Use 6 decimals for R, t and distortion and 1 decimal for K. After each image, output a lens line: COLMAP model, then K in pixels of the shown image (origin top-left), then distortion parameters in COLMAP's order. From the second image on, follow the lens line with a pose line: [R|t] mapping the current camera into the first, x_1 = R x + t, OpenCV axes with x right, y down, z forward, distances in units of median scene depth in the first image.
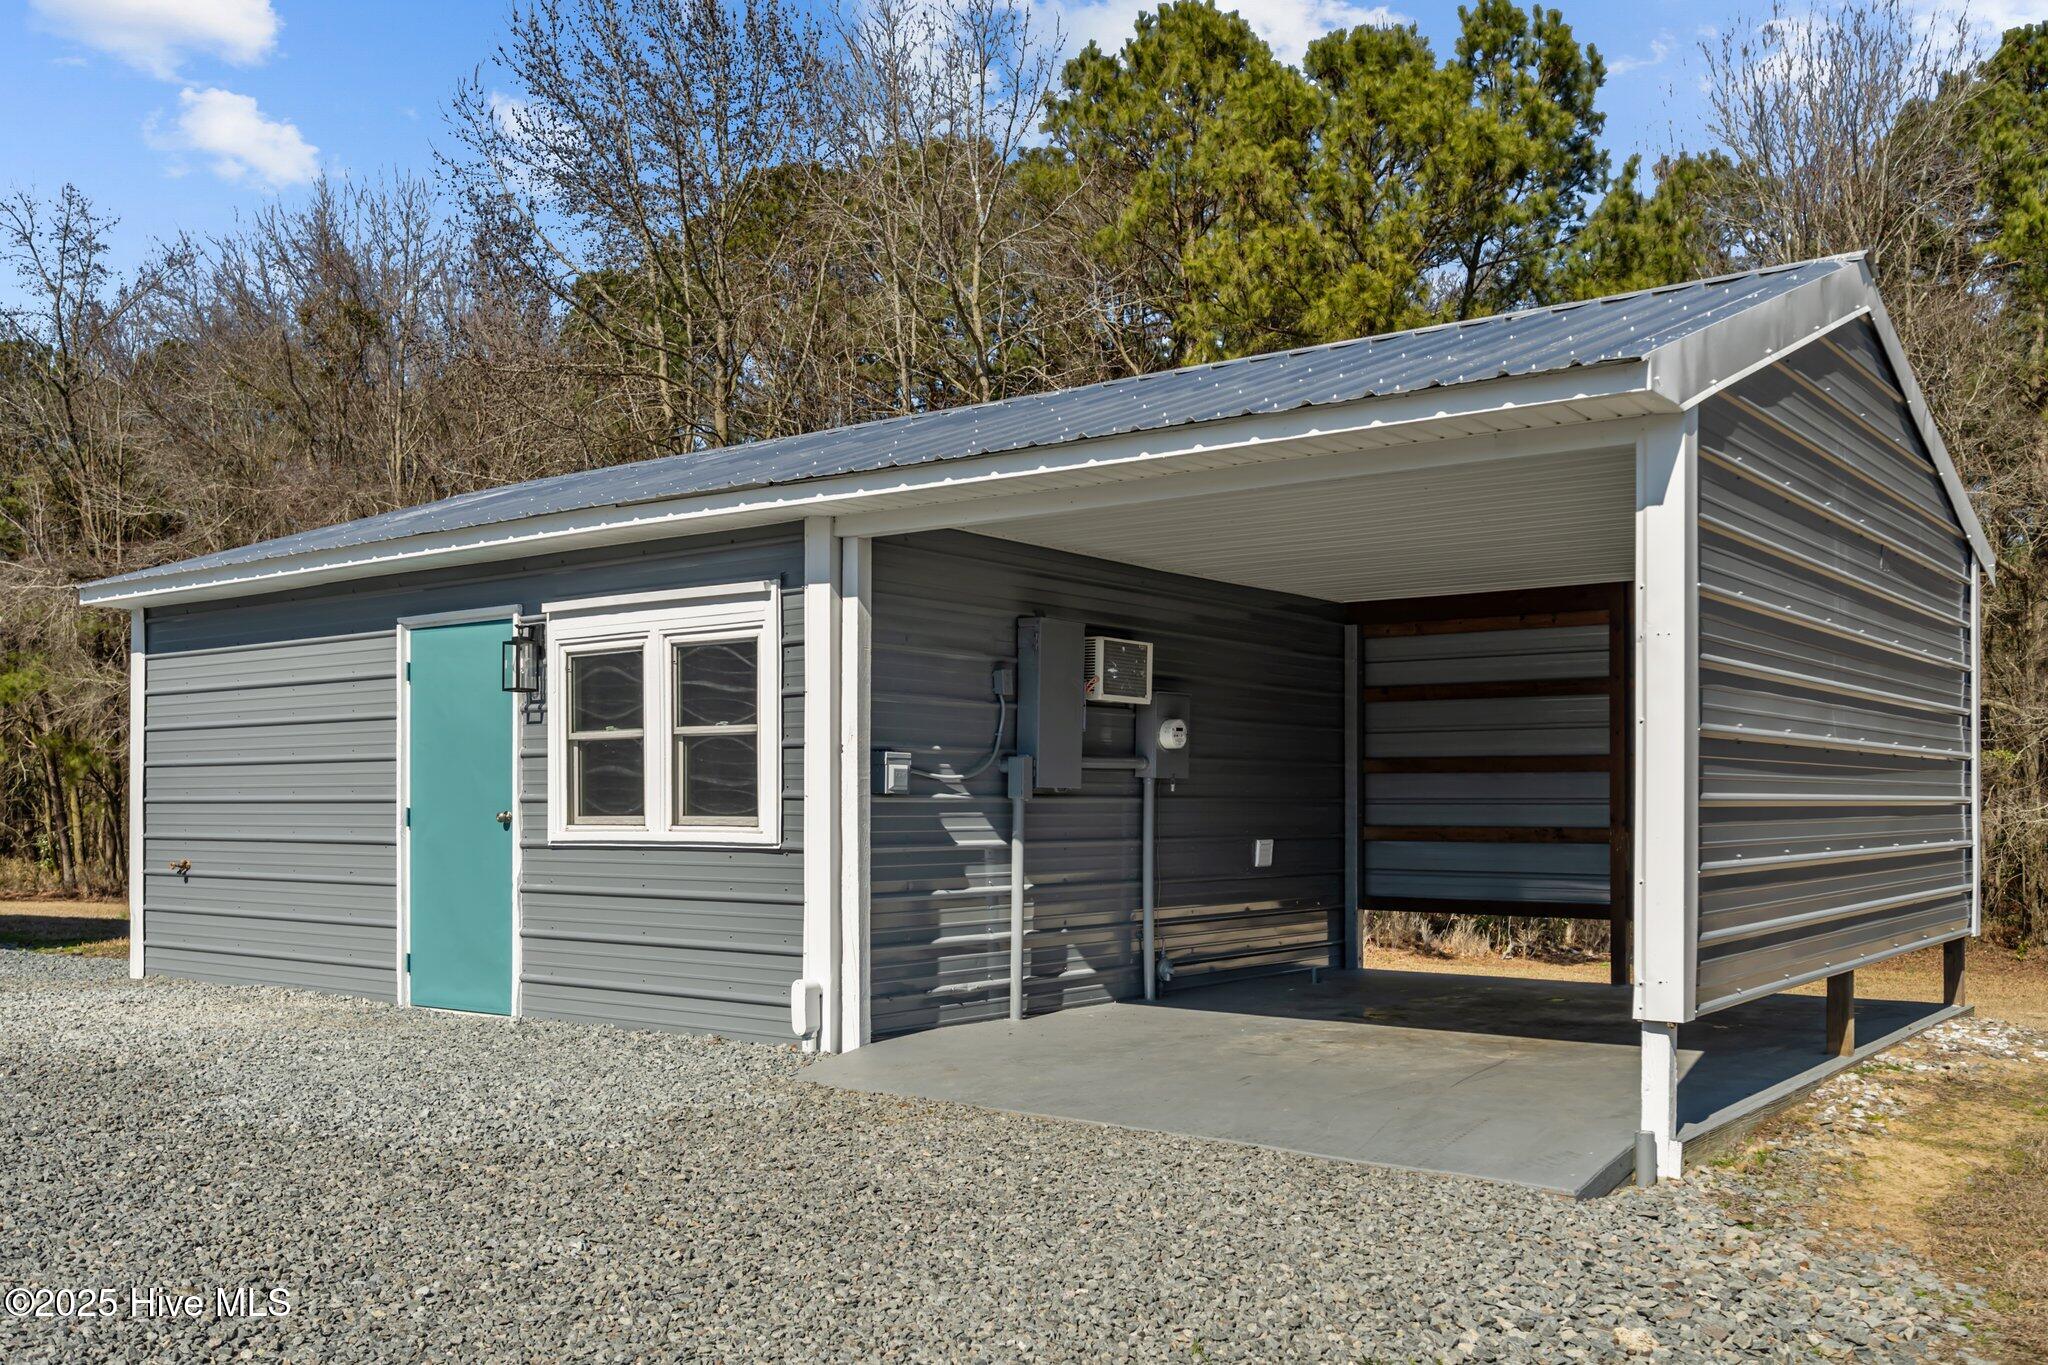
lens RADIAL K [[1813.6, 0, 1026.4], [0, 1813.6, 793.2], [0, 0, 1]] dist [-0.009057, -0.002011]
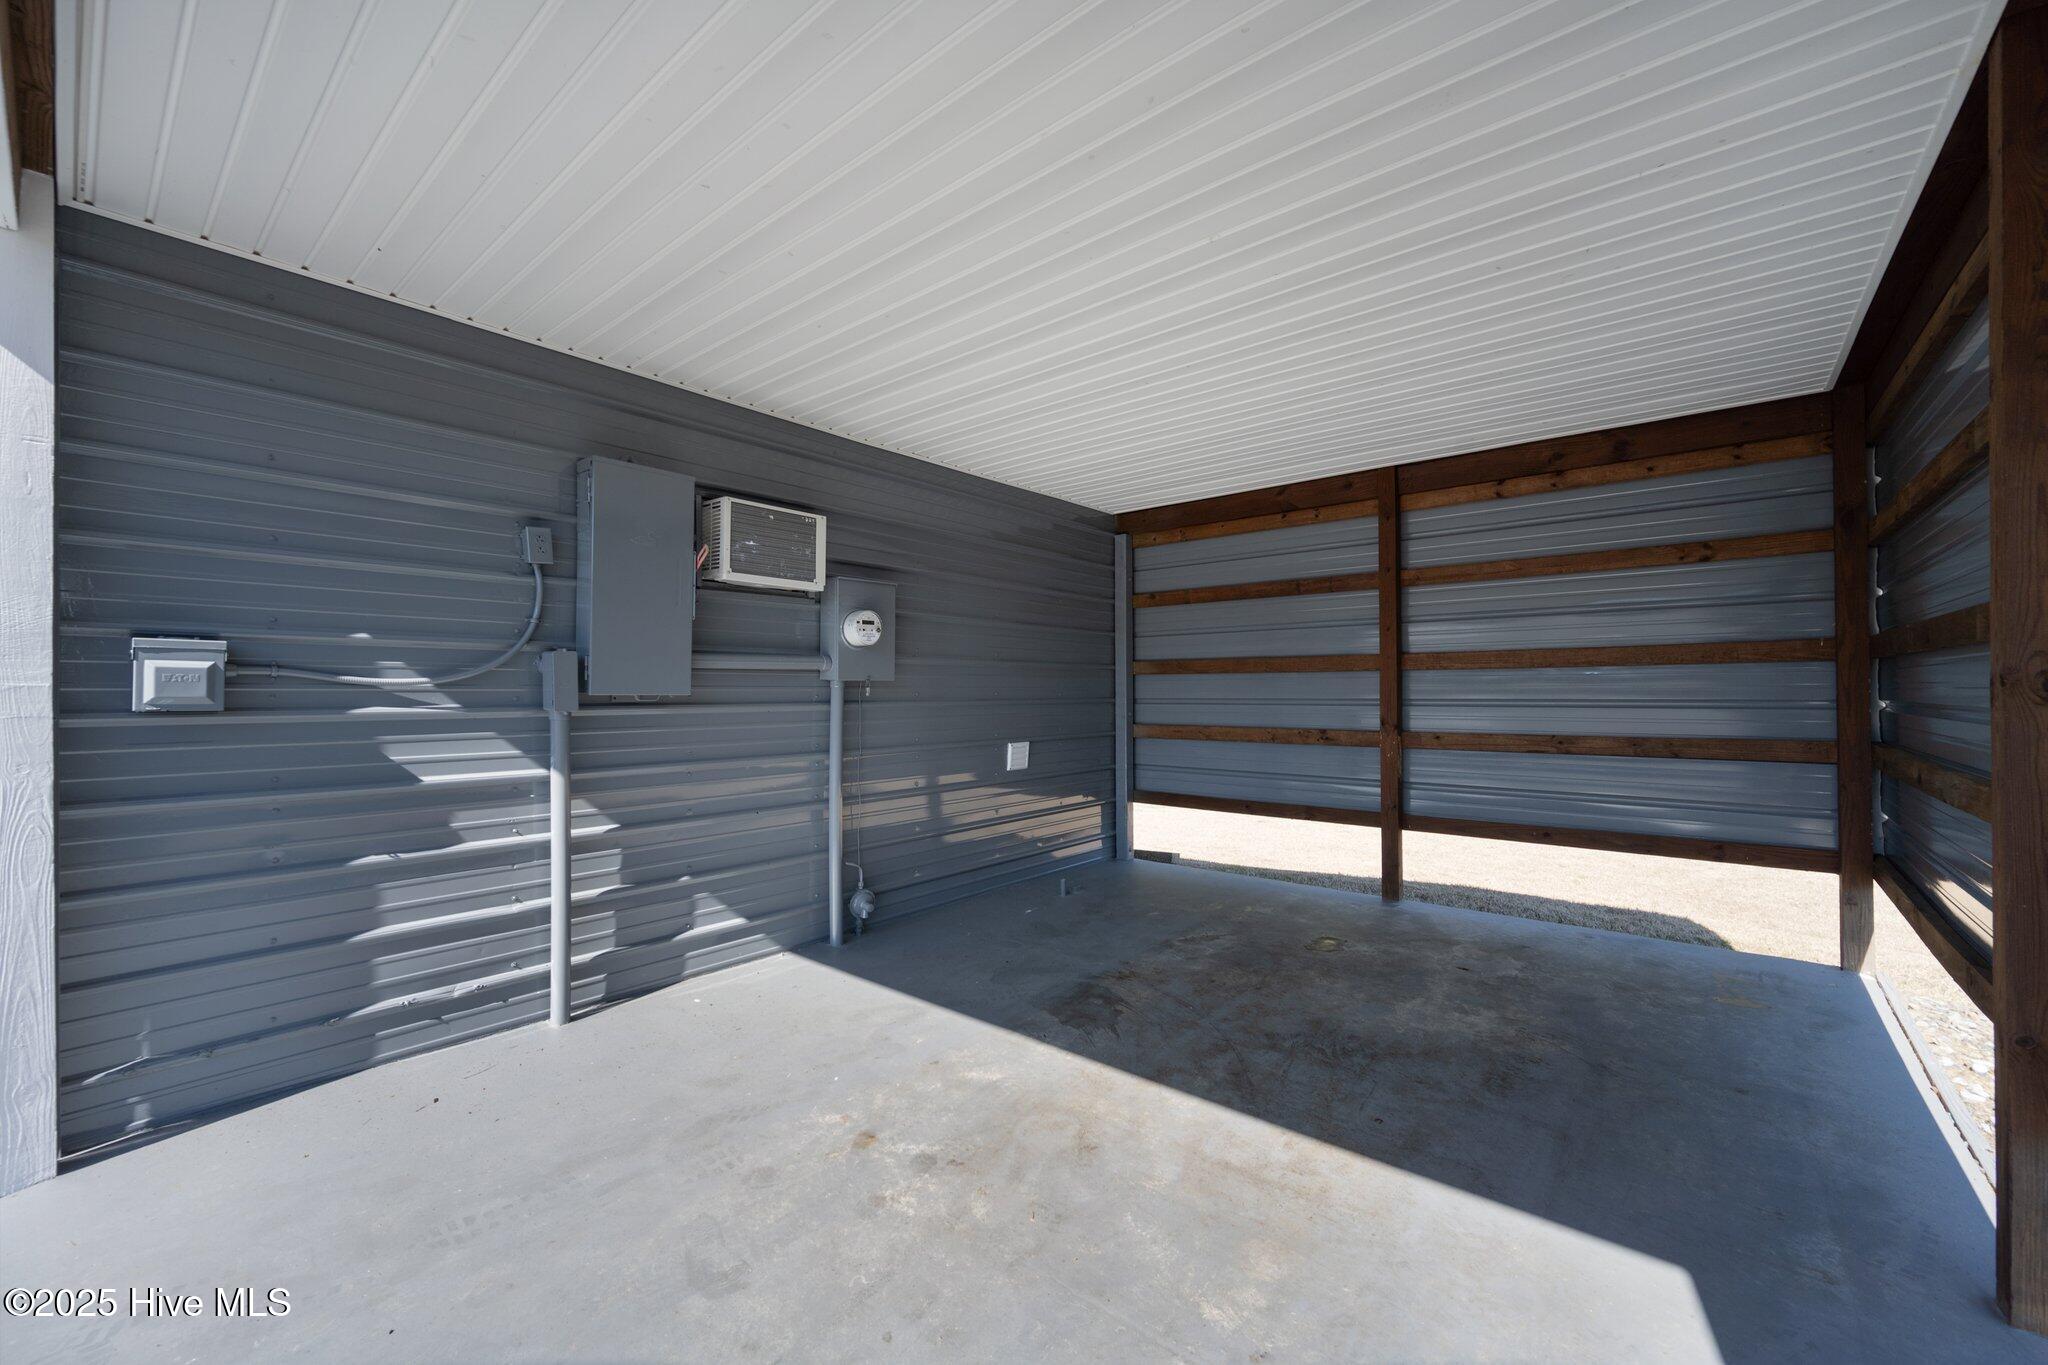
lens RADIAL K [[806.8, 0, 1024.0], [0, 806.8, 682.5], [0, 0, 1]] dist [0.000565, -0.000010]
pose [[0.998905, -0.003840, -0.046616, 0.174301], [0.003627, 0.999983, -0.004634, -0.005460], [0.046633, 0.004460, 0.998902, 0.634780]]
